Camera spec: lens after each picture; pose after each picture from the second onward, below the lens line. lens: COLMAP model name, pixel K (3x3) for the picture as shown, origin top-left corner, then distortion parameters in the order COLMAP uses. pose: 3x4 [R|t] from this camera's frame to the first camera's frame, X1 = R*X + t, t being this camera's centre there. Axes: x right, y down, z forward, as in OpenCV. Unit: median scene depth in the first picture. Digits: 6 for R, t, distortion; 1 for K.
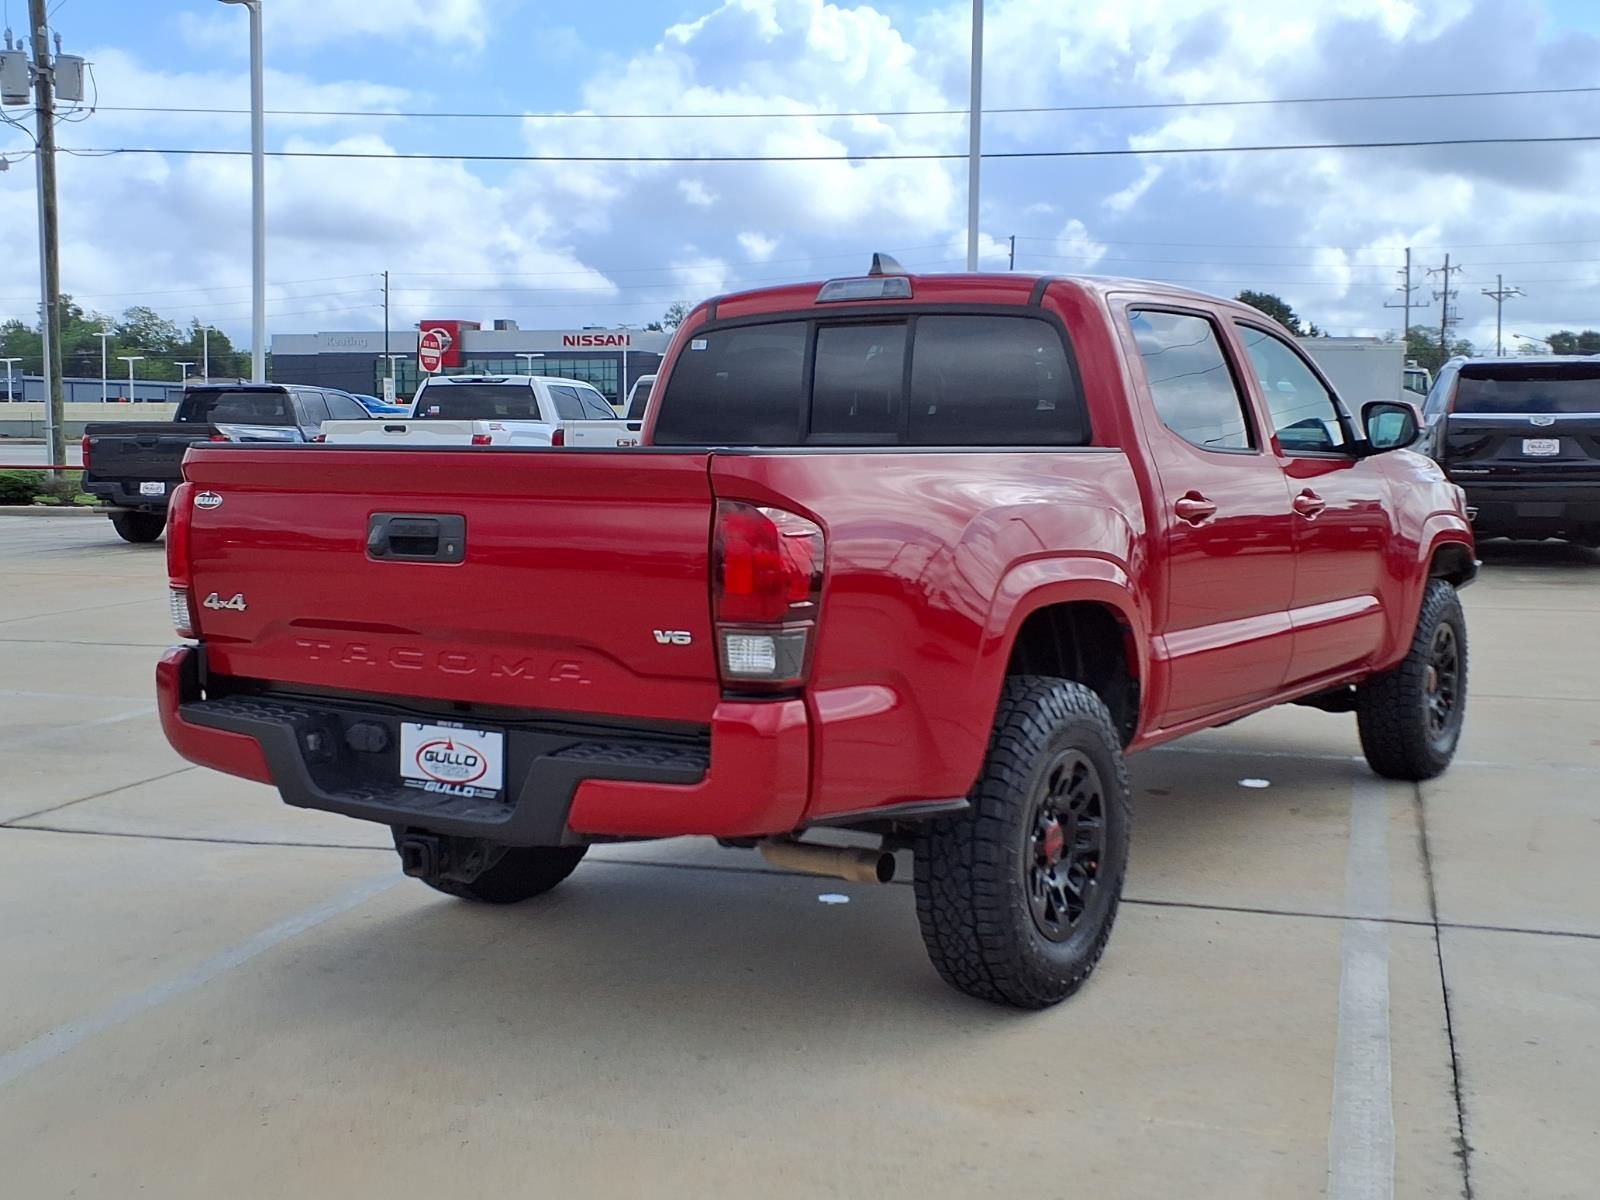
lens RADIAL K [[1982.5, 0, 801.9], [0, 1982.5, 537.5], [0, 0, 1]] dist [0.057078, -0.005883]
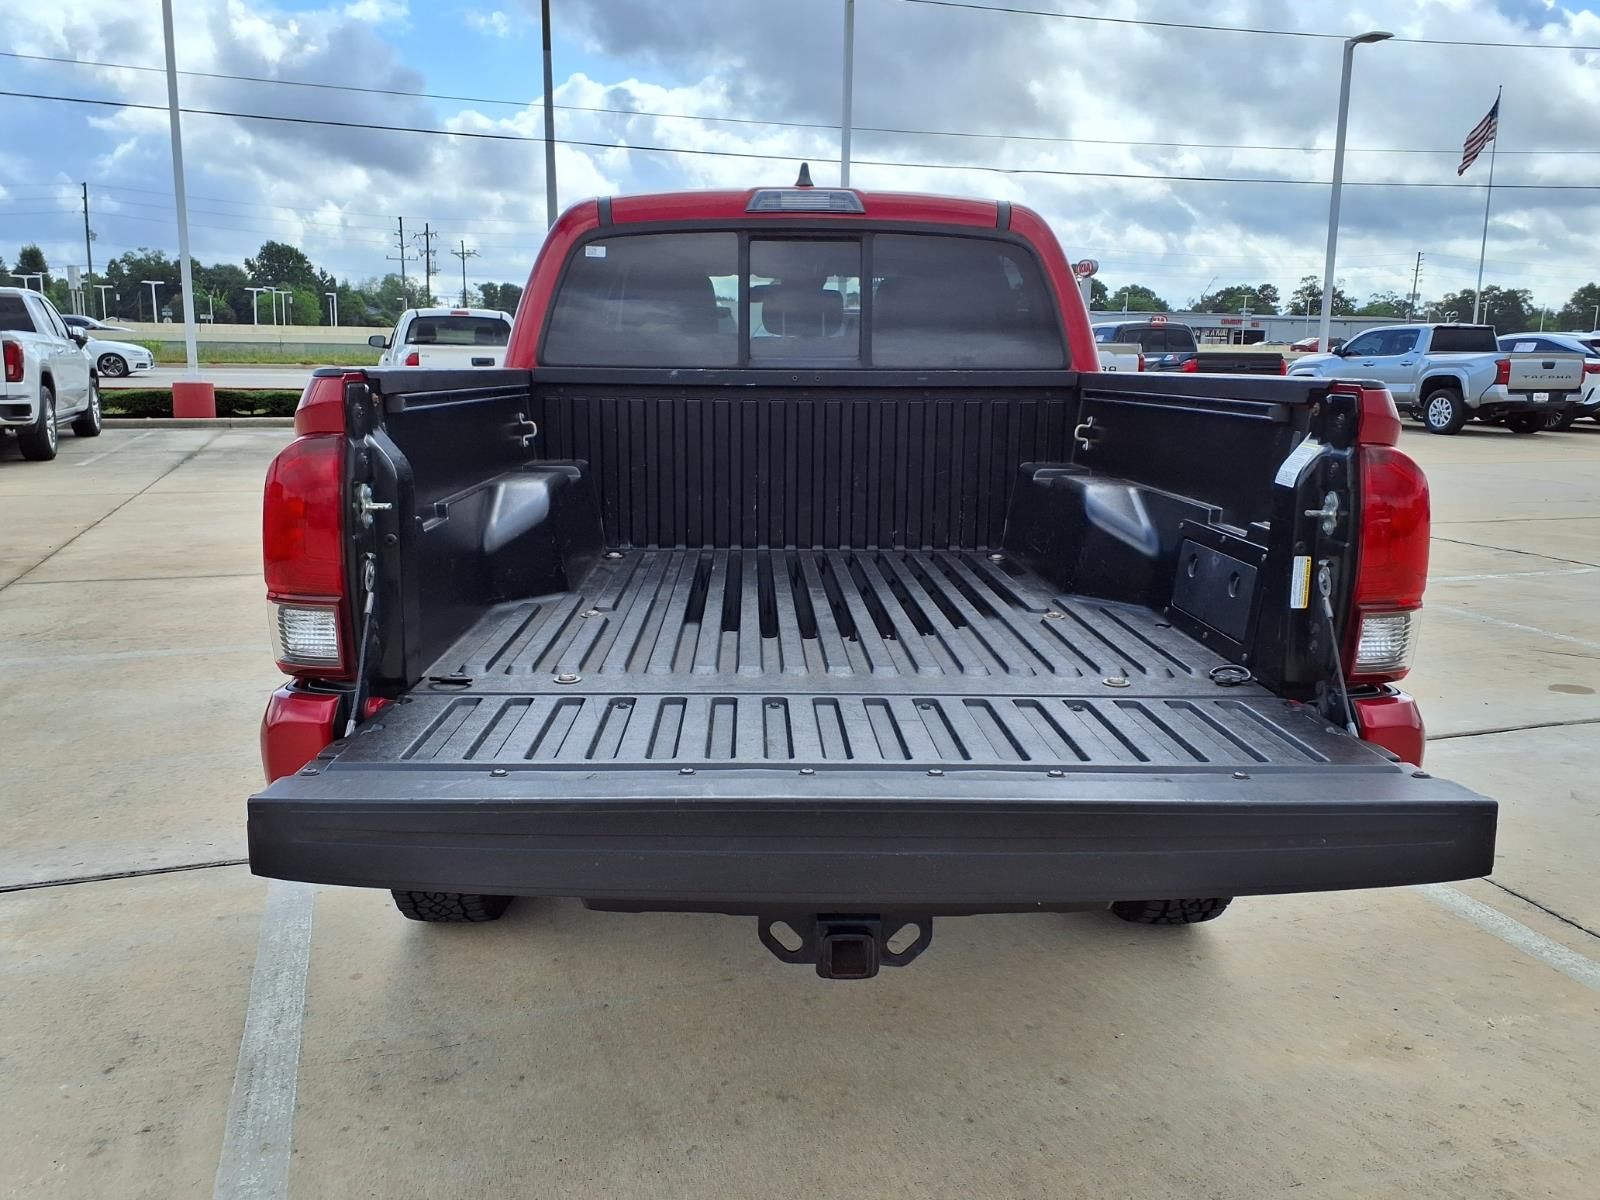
lens RADIAL K [[1339.8, 0, 798.7], [0, 1339.8, 573.8], [0, 0, 1]] dist [0.010693, 0.002120]
pose [[0.800348, -0.087762, 0.593077, -0.472385], [0.020597, 0.992669, 0.119098, -0.032777], [-0.599182, -0.083104, 0.796288, 0.617744]]
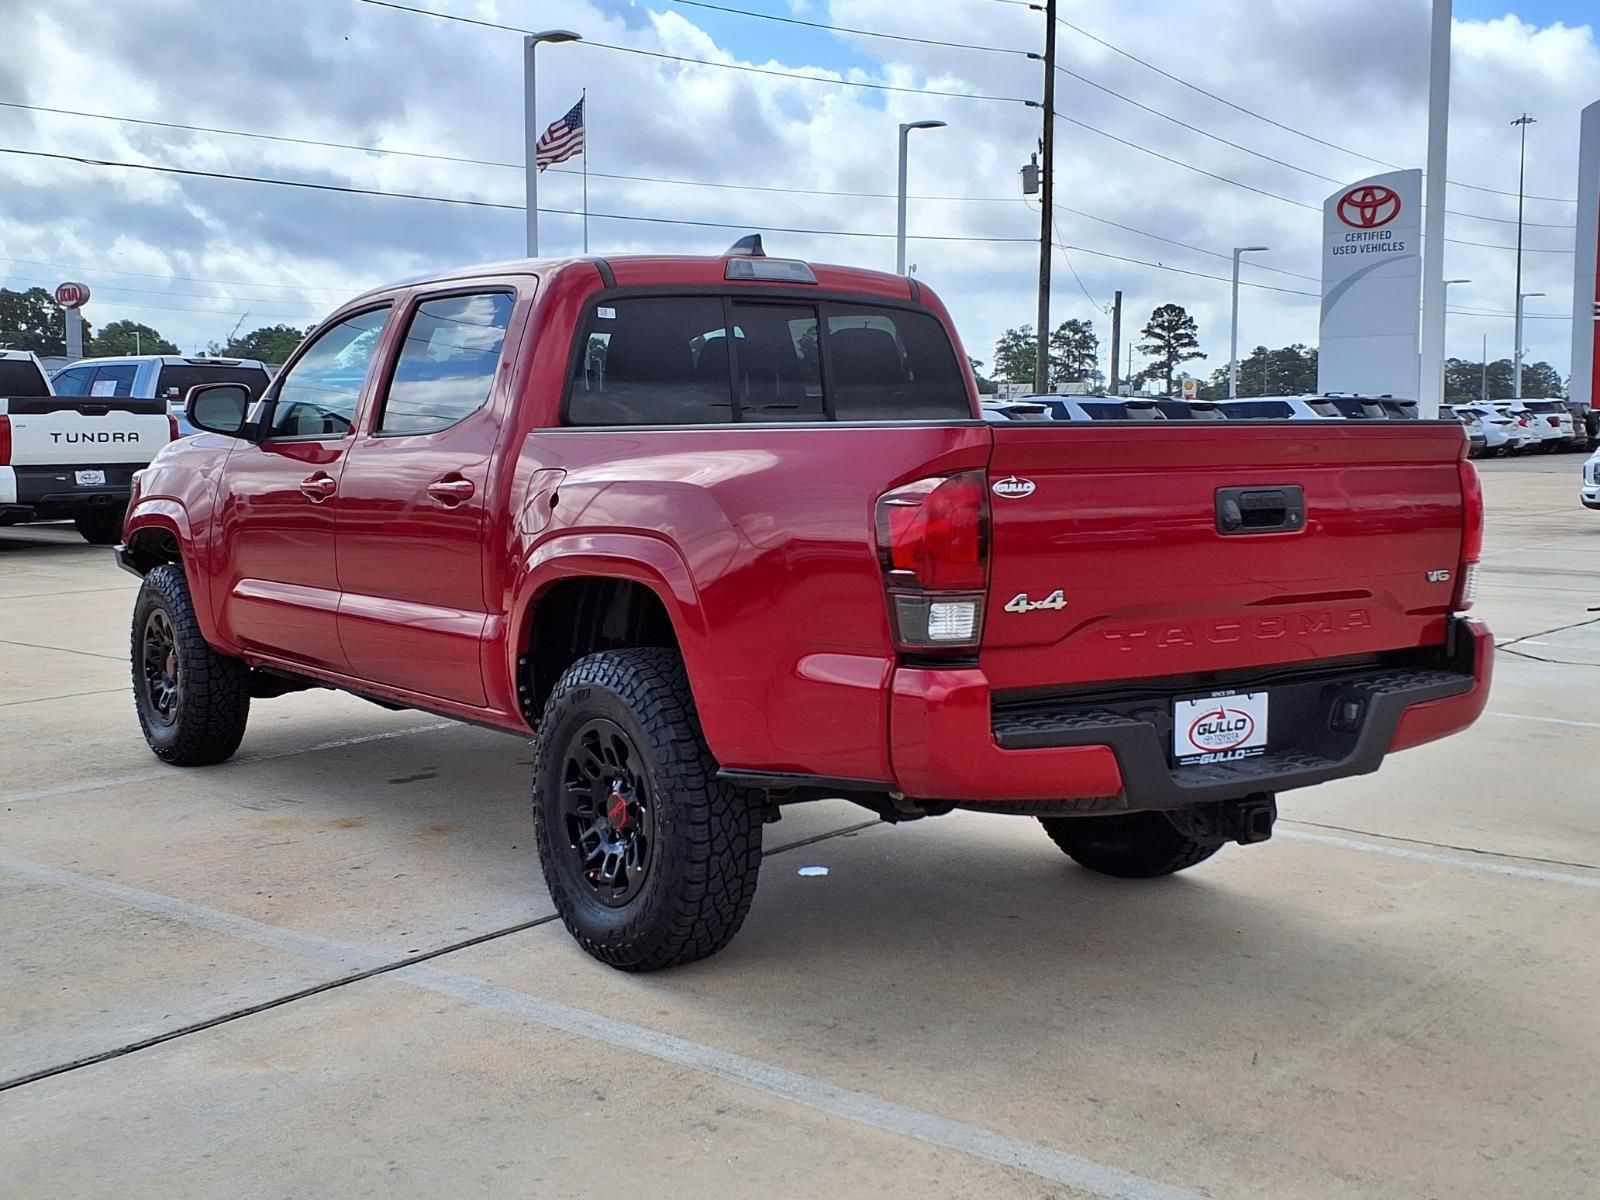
lens RADIAL K [[2064.3, 0, 727.4], [0, 2064.3, 602.7], [0, 0, 1]] dist [0.363166, -1.578127]
pose [[0.303215, -0.077897, 0.949733, -1.262895], [0.051461, 0.996537, 0.065306, -0.035681], [-0.951531, 0.029072, 0.306174, 0.902508]]
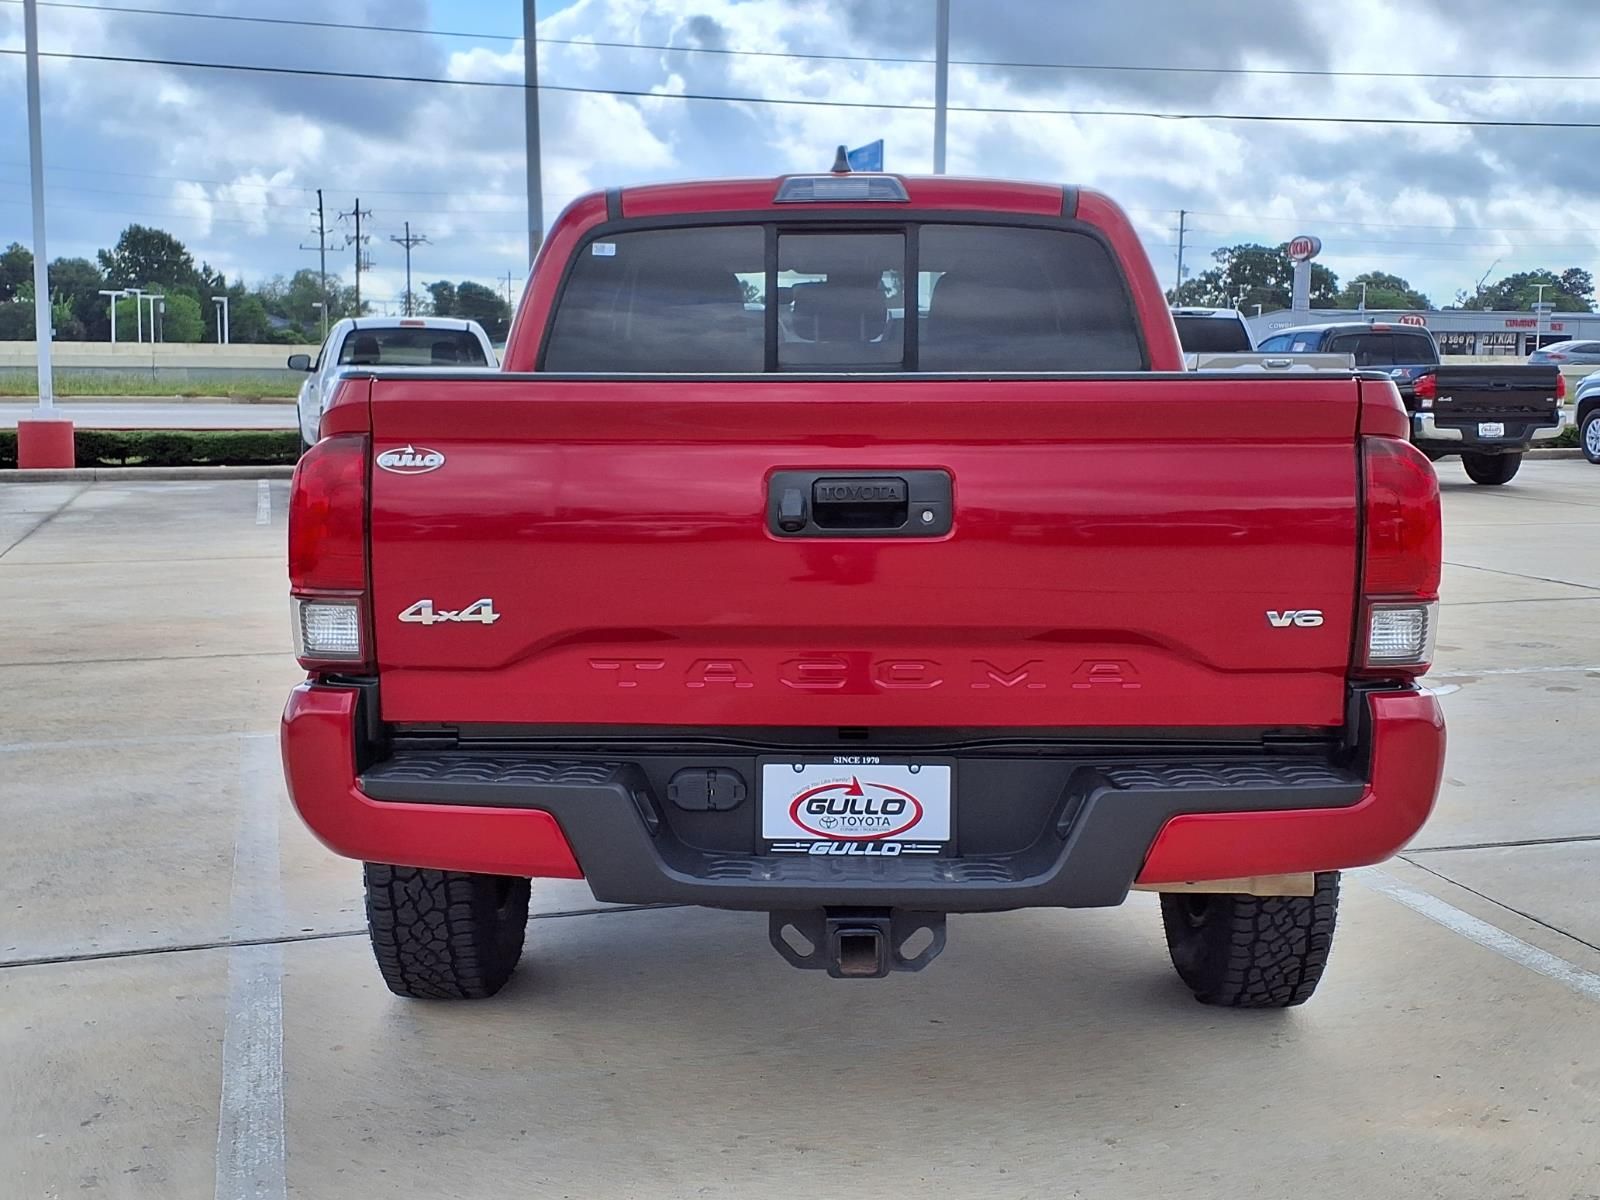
lens RADIAL K [[1987.4, 0, 795.6], [0, 1987.4, 578.0], [0, 0, 1]] dist [0.172036, -0.604184]
pose [[0.828148, -0.053843, 0.557918, -0.591856], [0.028155, 0.998115, 0.054533, -0.012422], [-0.559802, -0.029453, 0.828103, 0.408764]]
